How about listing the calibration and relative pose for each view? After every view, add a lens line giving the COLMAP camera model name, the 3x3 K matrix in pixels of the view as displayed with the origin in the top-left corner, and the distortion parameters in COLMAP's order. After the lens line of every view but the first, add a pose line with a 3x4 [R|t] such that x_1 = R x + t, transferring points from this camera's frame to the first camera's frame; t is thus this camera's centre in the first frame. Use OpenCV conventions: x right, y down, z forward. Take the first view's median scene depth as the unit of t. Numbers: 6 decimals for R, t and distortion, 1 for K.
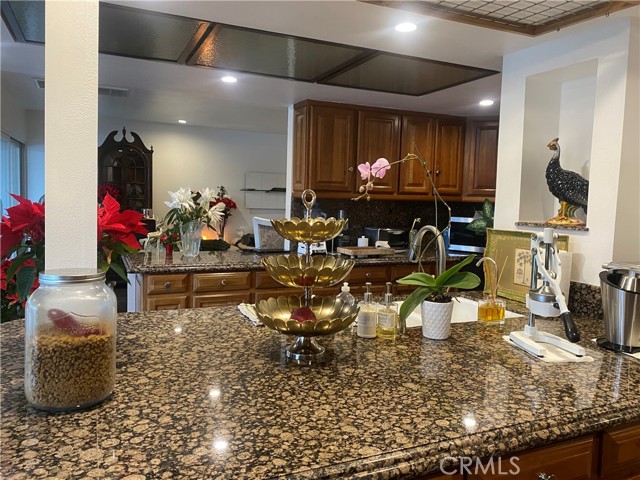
lens RADIAL K [[490.0, 0, 320.5], [0, 490.0, 238.4], [0, 0, 1]] dist [0.042782, -0.016783]
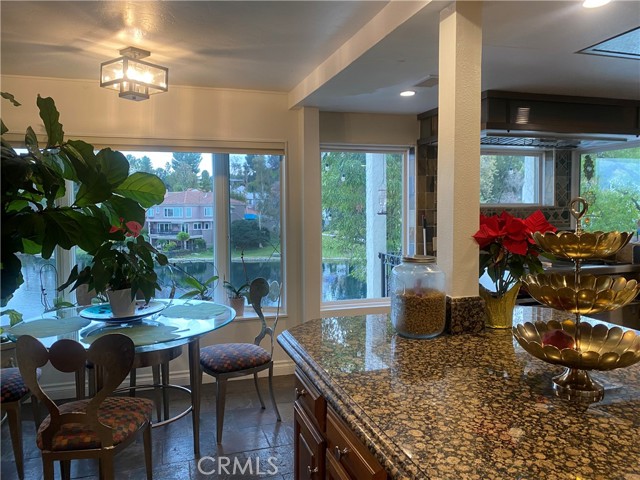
lens RADIAL K [[490.0, 0, 318.8], [0, 490.0, 239.6], [0, 0, 1]] dist [0.042782, -0.016783]
pose [[-0.138389, 0.021880, -0.990136, 1.129697], [-0.084671, 0.995834, 0.033840, -0.013968], [0.986752, 0.088519, -0.135960, 0.851546]]
